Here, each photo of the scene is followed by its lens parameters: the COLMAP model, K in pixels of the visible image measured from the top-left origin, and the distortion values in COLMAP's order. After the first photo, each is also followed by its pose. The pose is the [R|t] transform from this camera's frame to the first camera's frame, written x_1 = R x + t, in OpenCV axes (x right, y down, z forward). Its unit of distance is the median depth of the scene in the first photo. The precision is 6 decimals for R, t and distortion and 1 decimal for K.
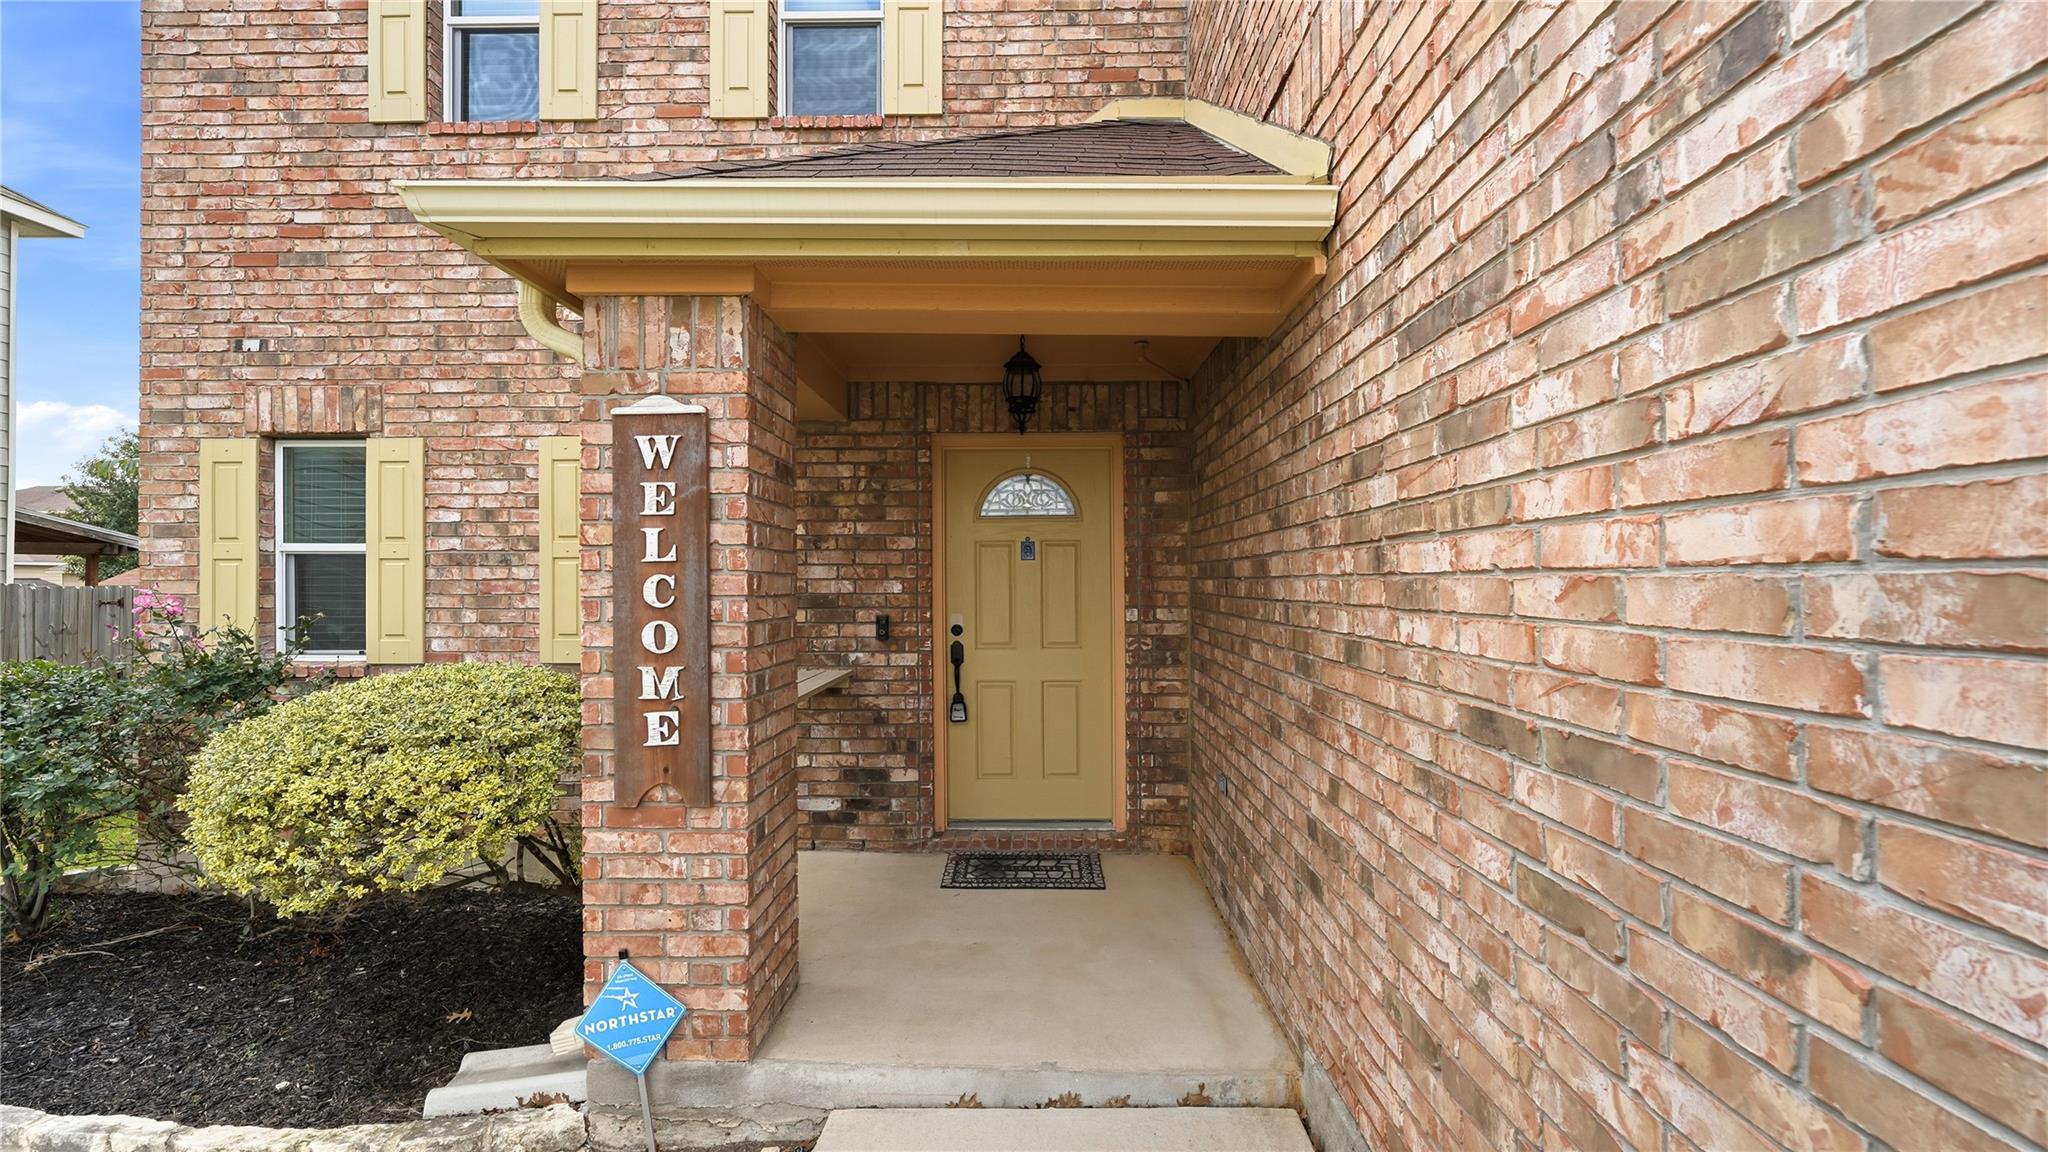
lens RADIAL K [[820.1, 0, 1014.2], [0, 820.1, 578.0], [0, 0, 1]] dist [-0.004286, 0.000833]
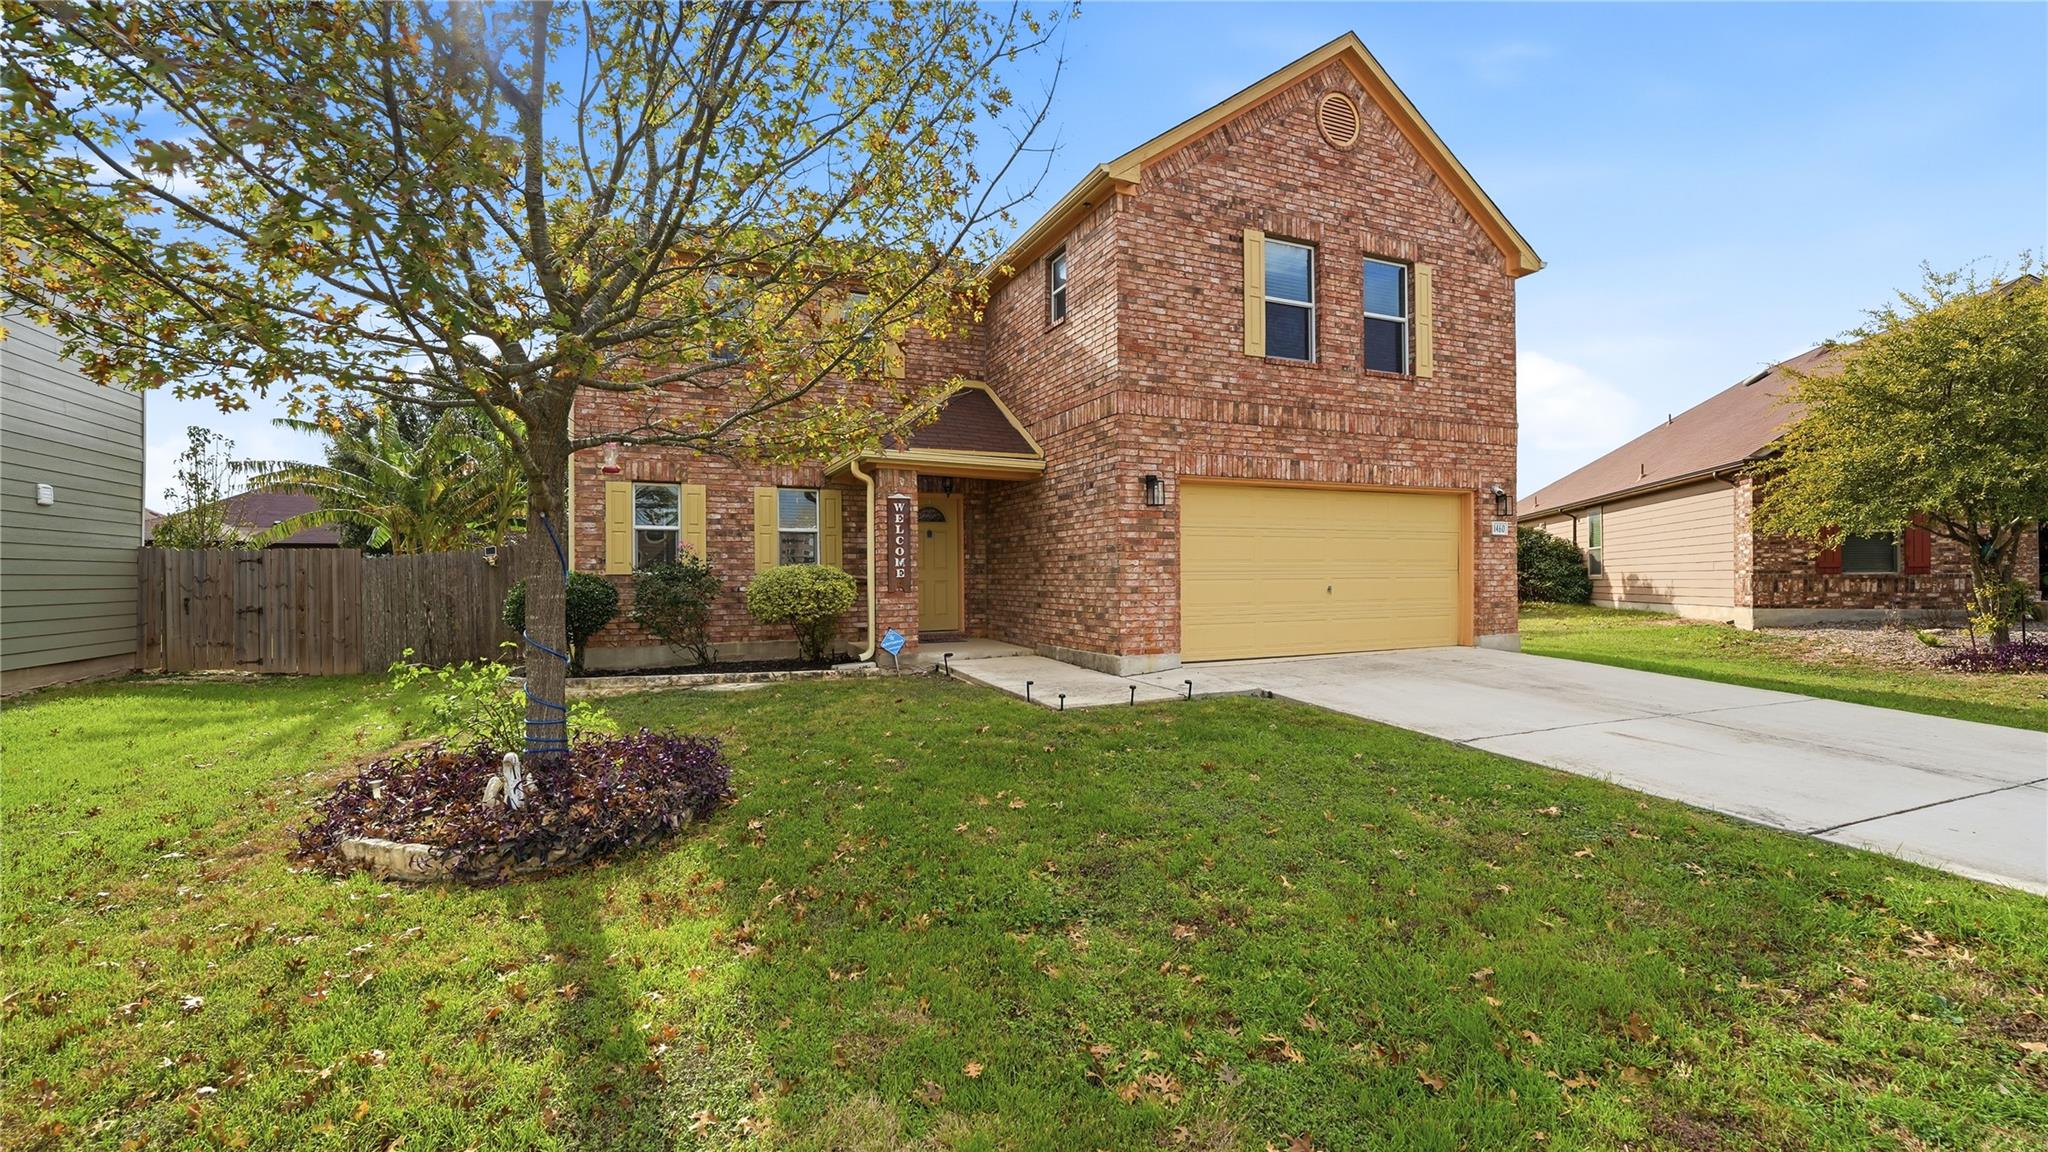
lens RADIAL K [[820.1, 0, 1020.1], [0, 820.1, 572.7], [0, 0, 1]] dist [-0.004286, 0.000833]
pose [[0.902112, -0.001527, 0.431500, -0.954059], [0.001475, 0.999999, 0.000456, 0.101770], [-0.431500, 0.000225, 0.902113, -1.728105]]
